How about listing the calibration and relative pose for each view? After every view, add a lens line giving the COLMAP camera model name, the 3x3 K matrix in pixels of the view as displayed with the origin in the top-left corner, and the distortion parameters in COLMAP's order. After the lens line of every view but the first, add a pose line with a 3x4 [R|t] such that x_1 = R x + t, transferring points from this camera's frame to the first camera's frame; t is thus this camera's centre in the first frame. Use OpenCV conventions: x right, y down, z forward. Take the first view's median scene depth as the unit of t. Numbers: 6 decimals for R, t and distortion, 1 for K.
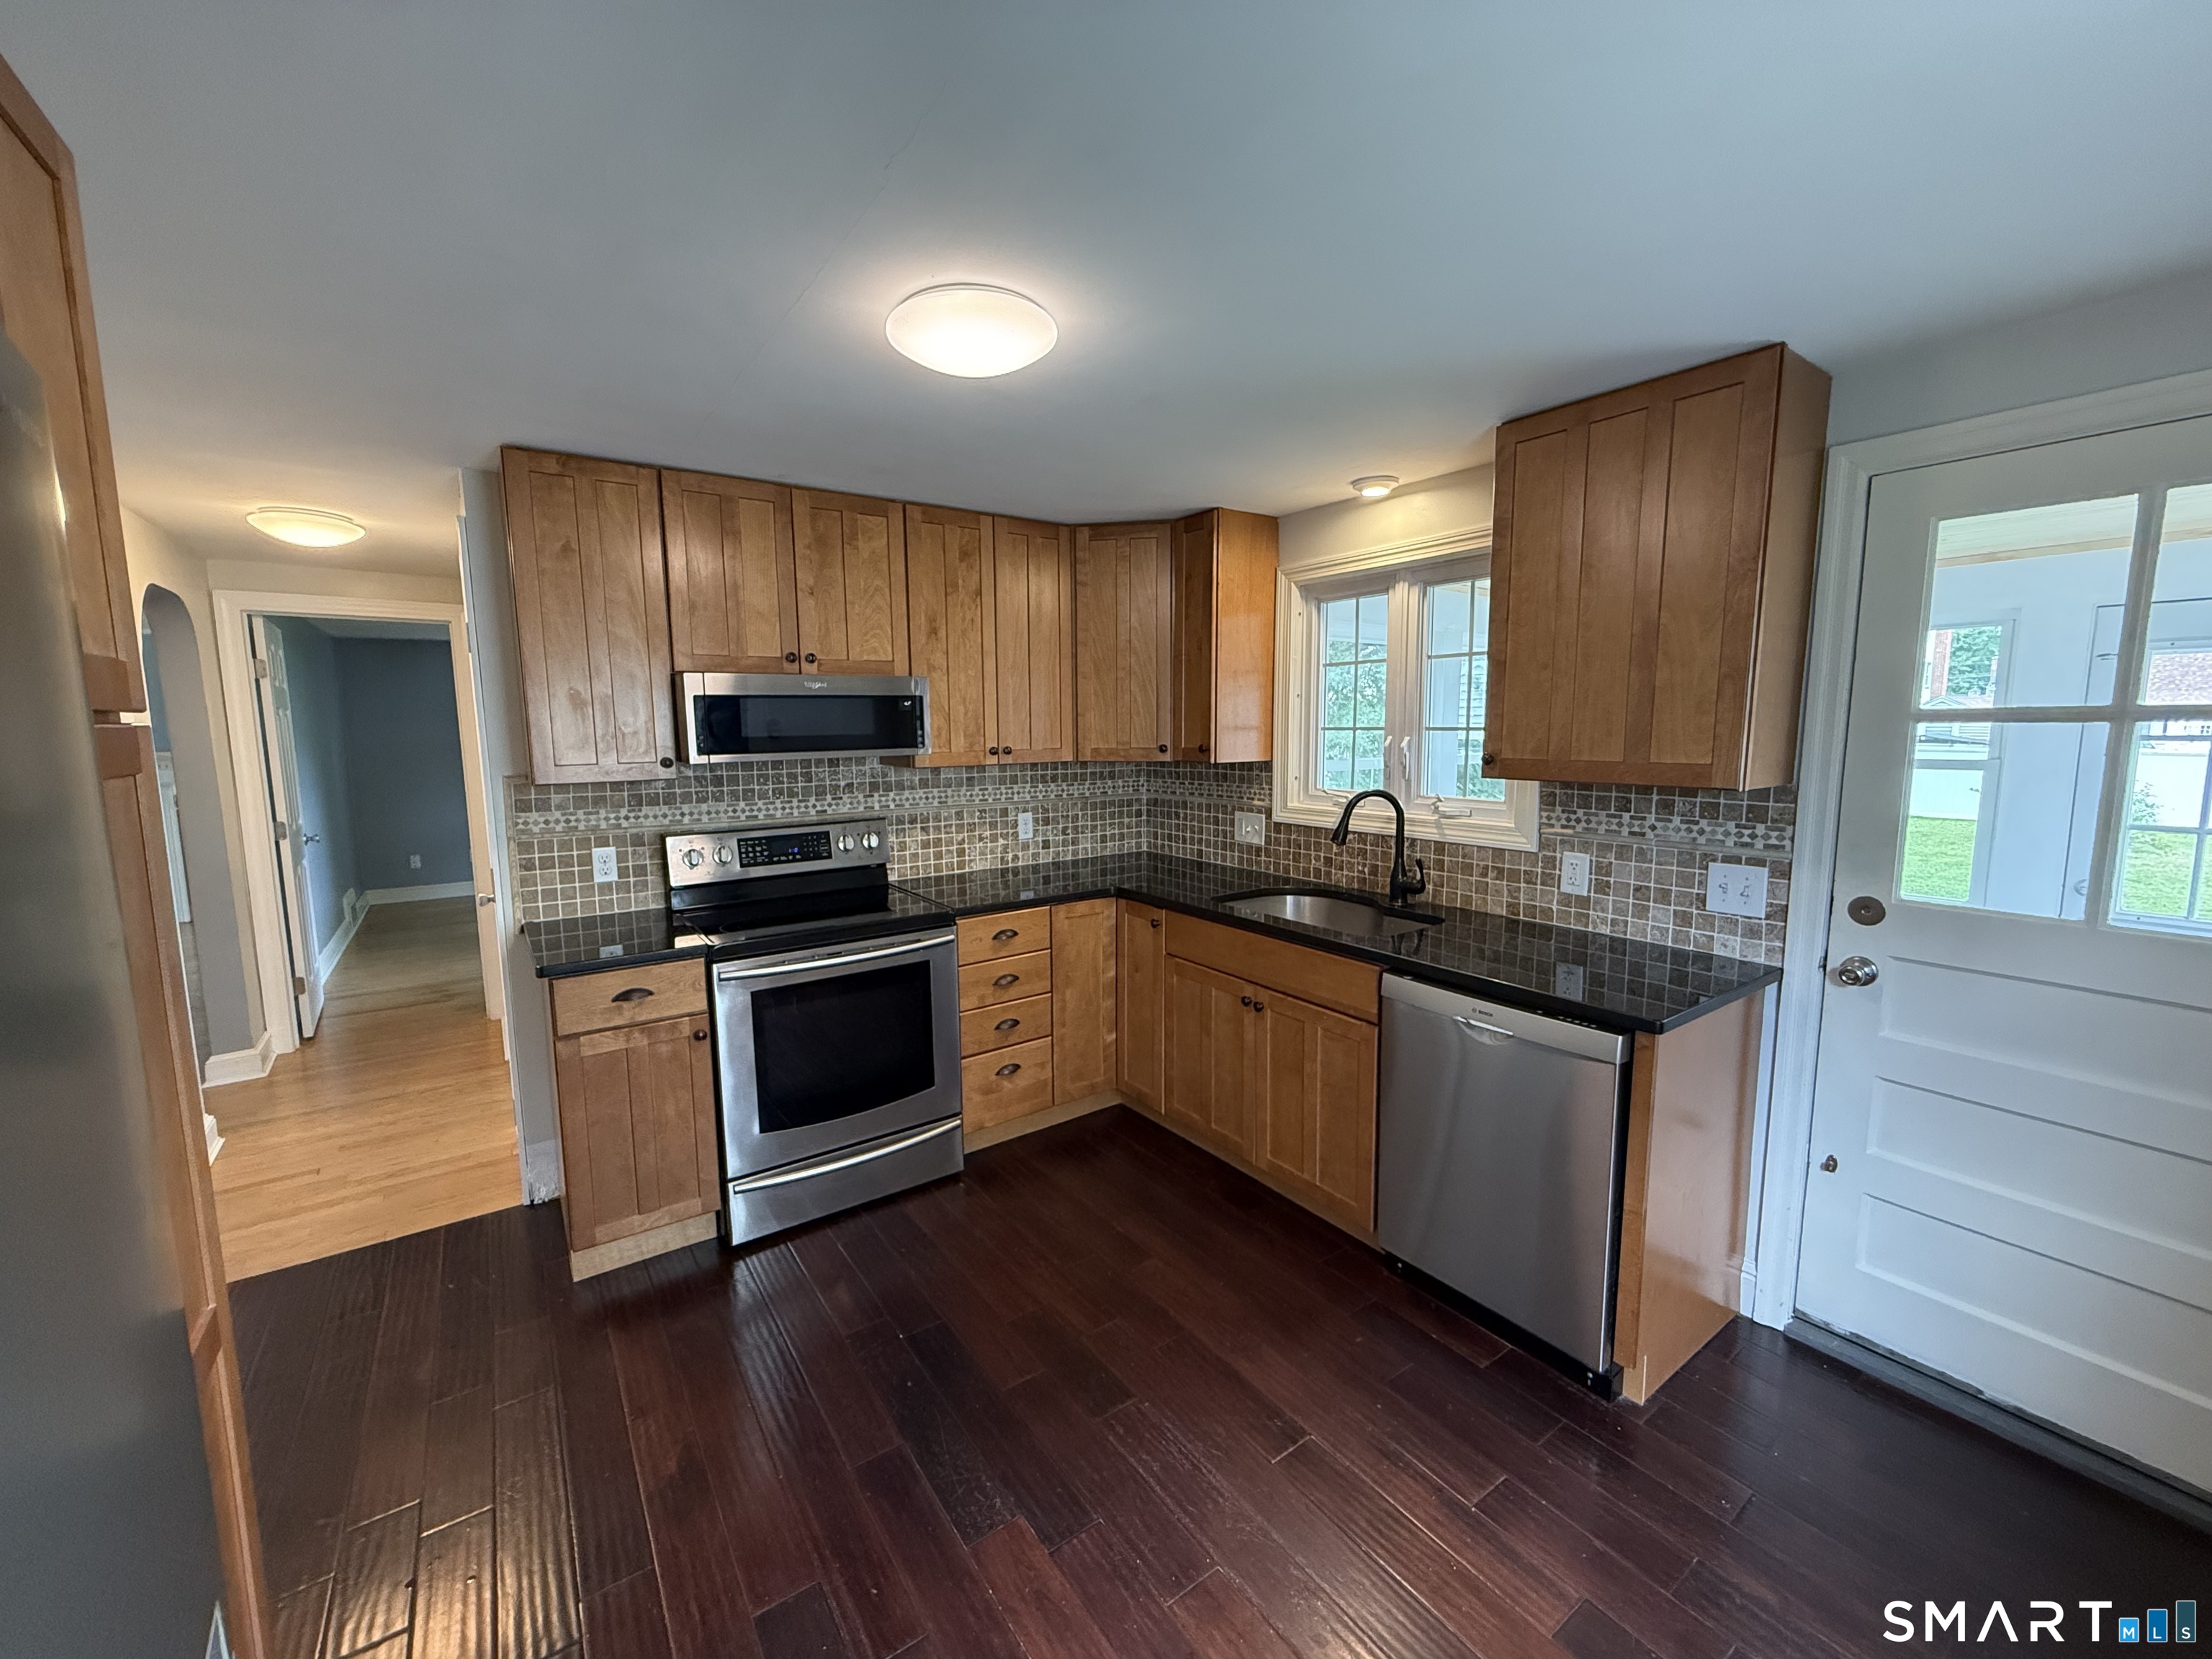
lens RADIAL K [[878.1, 0, 1090.9], [0, 878.1, 829.0], [0, 0, 1]] dist [-0.001104, 0.000303]
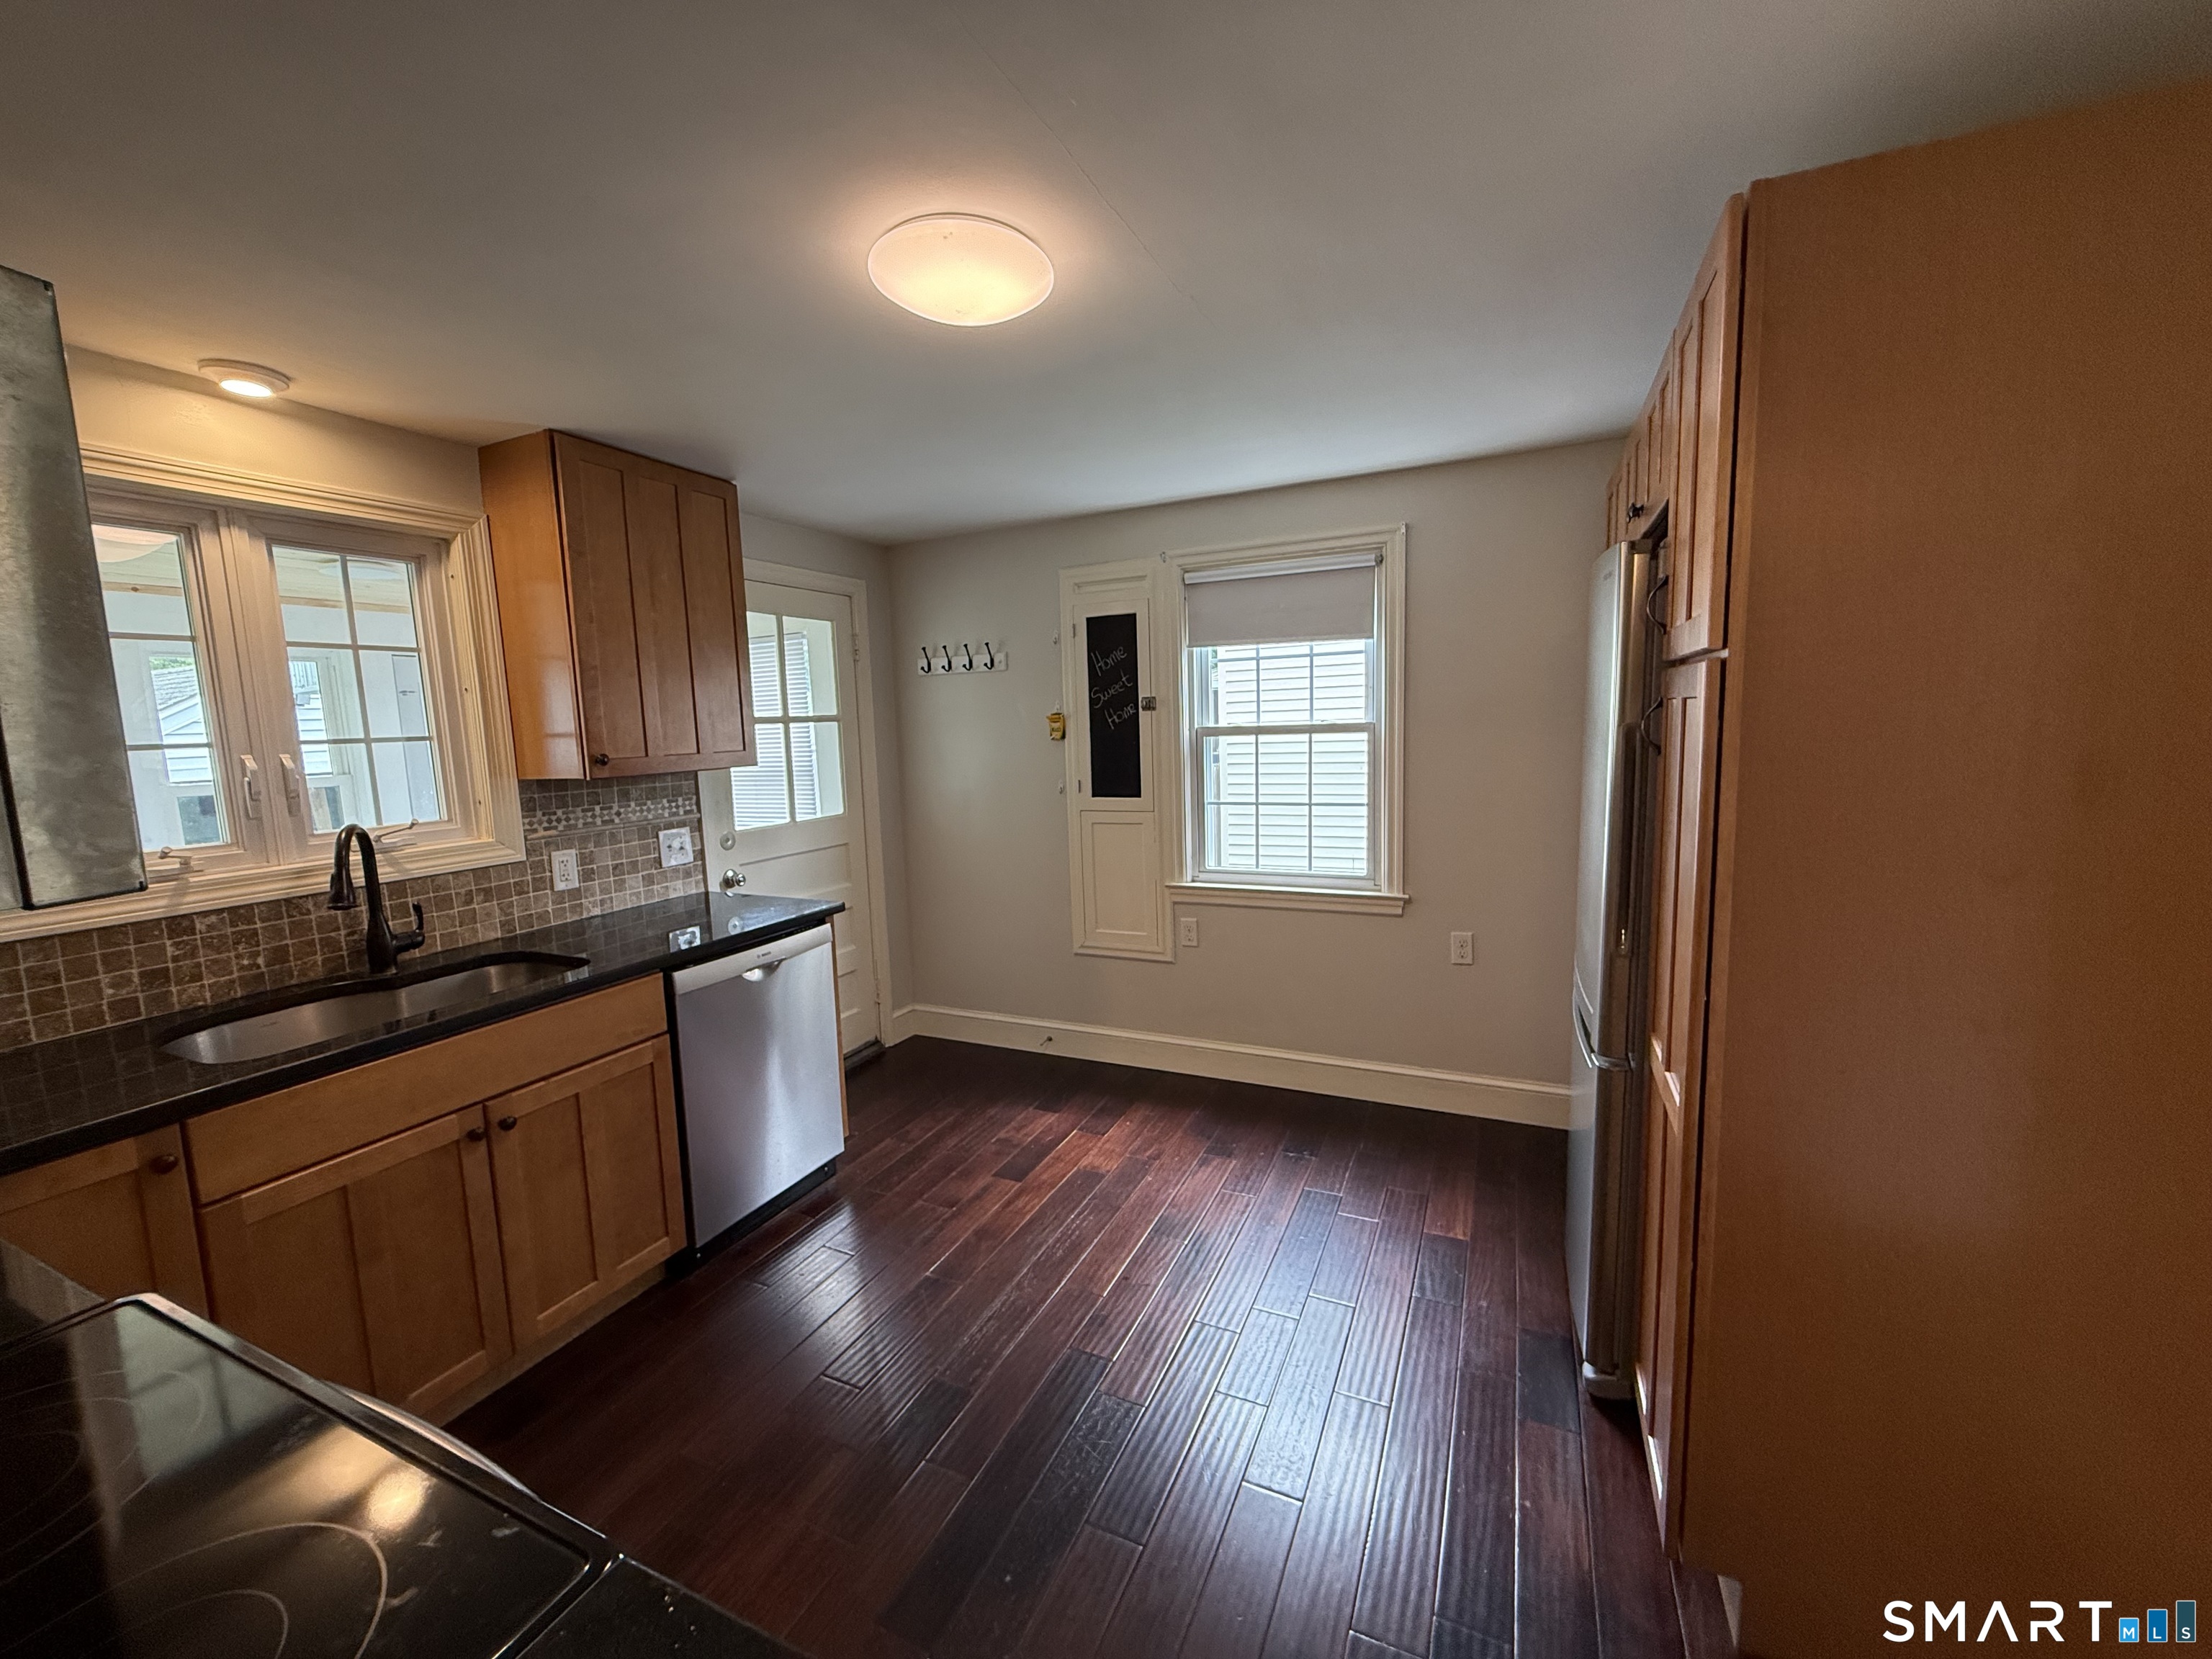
lens RADIAL K [[878.1, 0, 1102.3], [0, 878.1, 830.1], [0, 0, 1]] dist [-0.001104, 0.000303]
pose [[-0.506619, -0.084325, 0.858036, -0.698964], [0.138096, 0.974420, 0.177301, -0.096653], [-0.851038, 0.208315, -0.482015, 0.966125]]
